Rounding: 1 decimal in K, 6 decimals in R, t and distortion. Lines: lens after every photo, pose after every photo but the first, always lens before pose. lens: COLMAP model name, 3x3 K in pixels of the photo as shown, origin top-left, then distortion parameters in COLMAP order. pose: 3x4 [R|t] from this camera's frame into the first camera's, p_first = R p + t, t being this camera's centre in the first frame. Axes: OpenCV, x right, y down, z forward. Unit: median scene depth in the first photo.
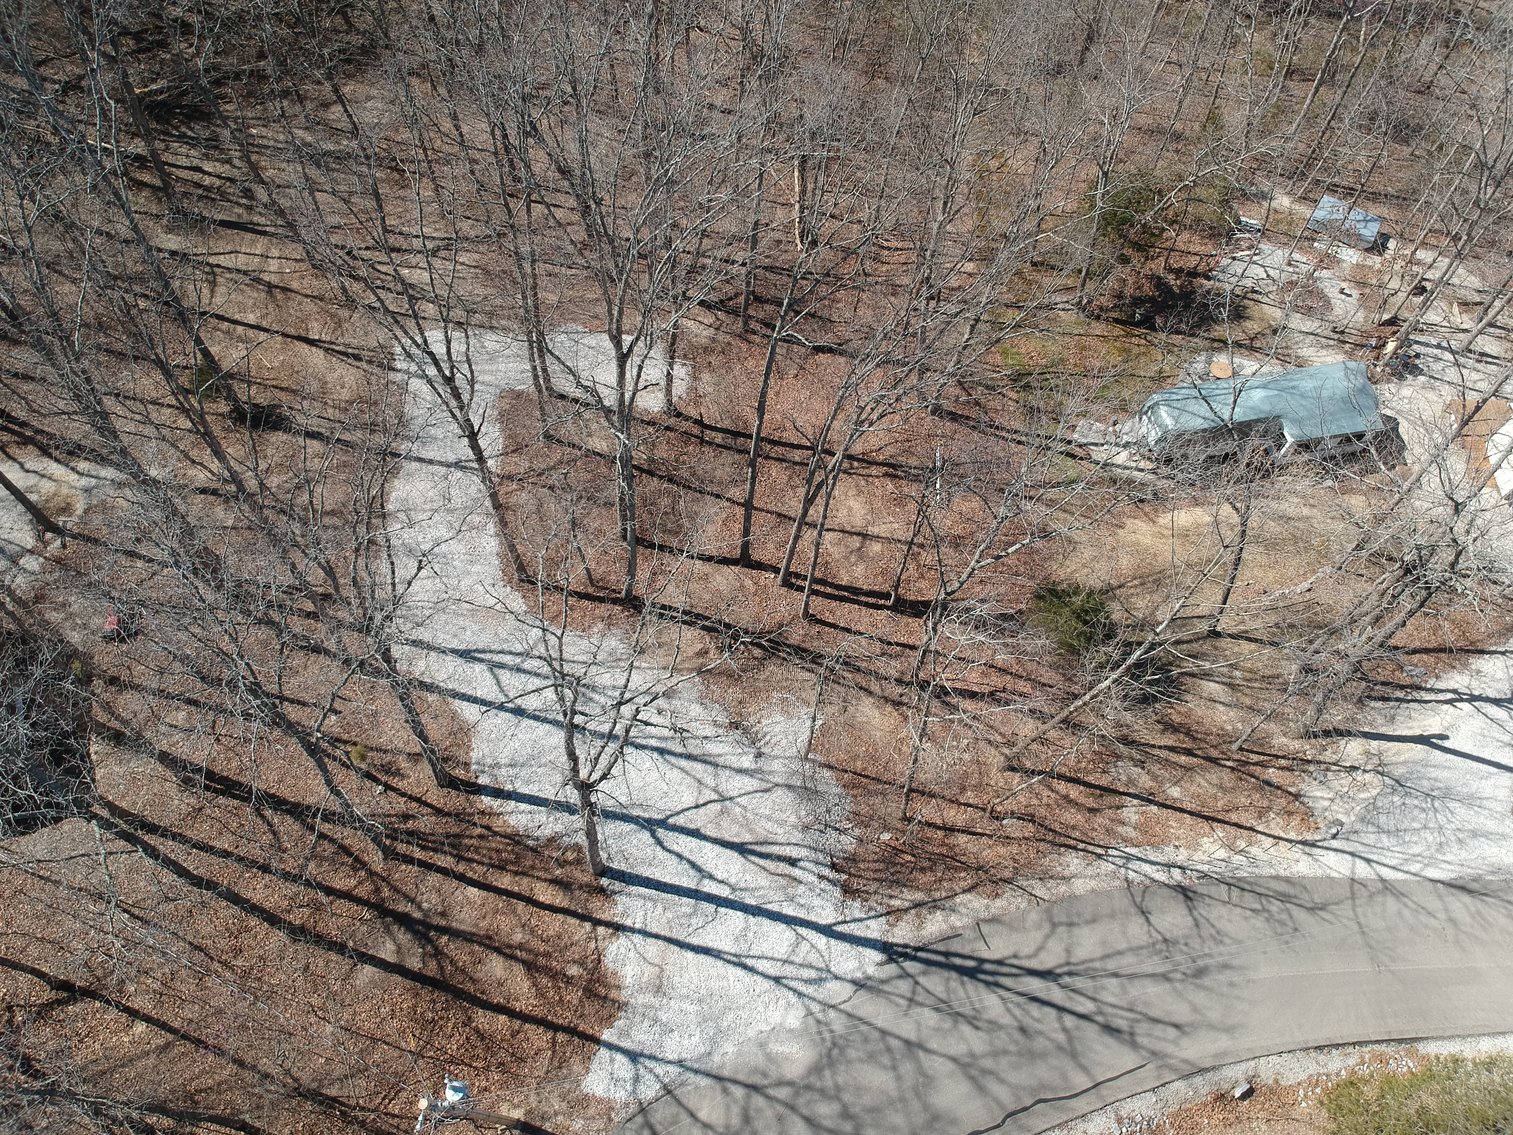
lens RADIAL K [[1100.0, 0, 746.3], [0, 1100.0, 577.5], [0, 0, 1]] dist [0.056988, -0.118489]
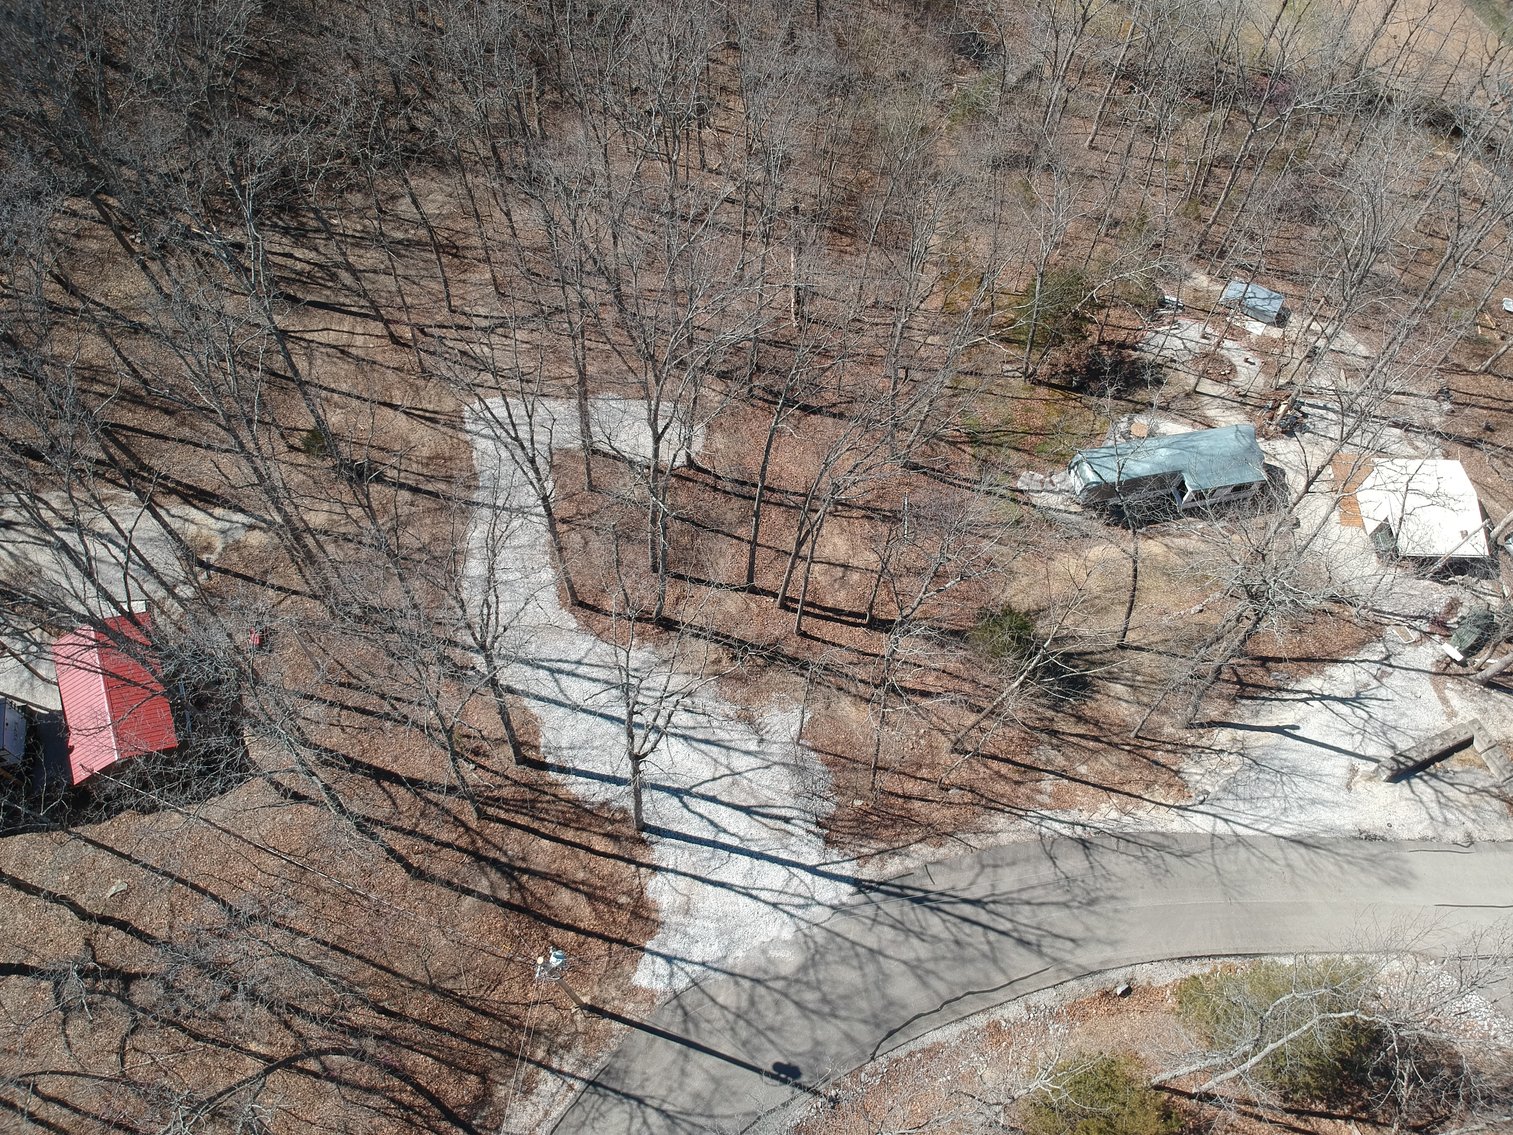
lens RADIAL K [[1100.0, 0, 743.3], [0, 1100.0, 580.8], [0, 0, 1]] dist [0.056988, -0.118489]
pose [[0.999985, -0.001094, -0.005443, -0.002524], [0.001074, 0.999993, -0.003515, -0.023105], [0.005447, 0.003509, 0.999979, -0.304588]]
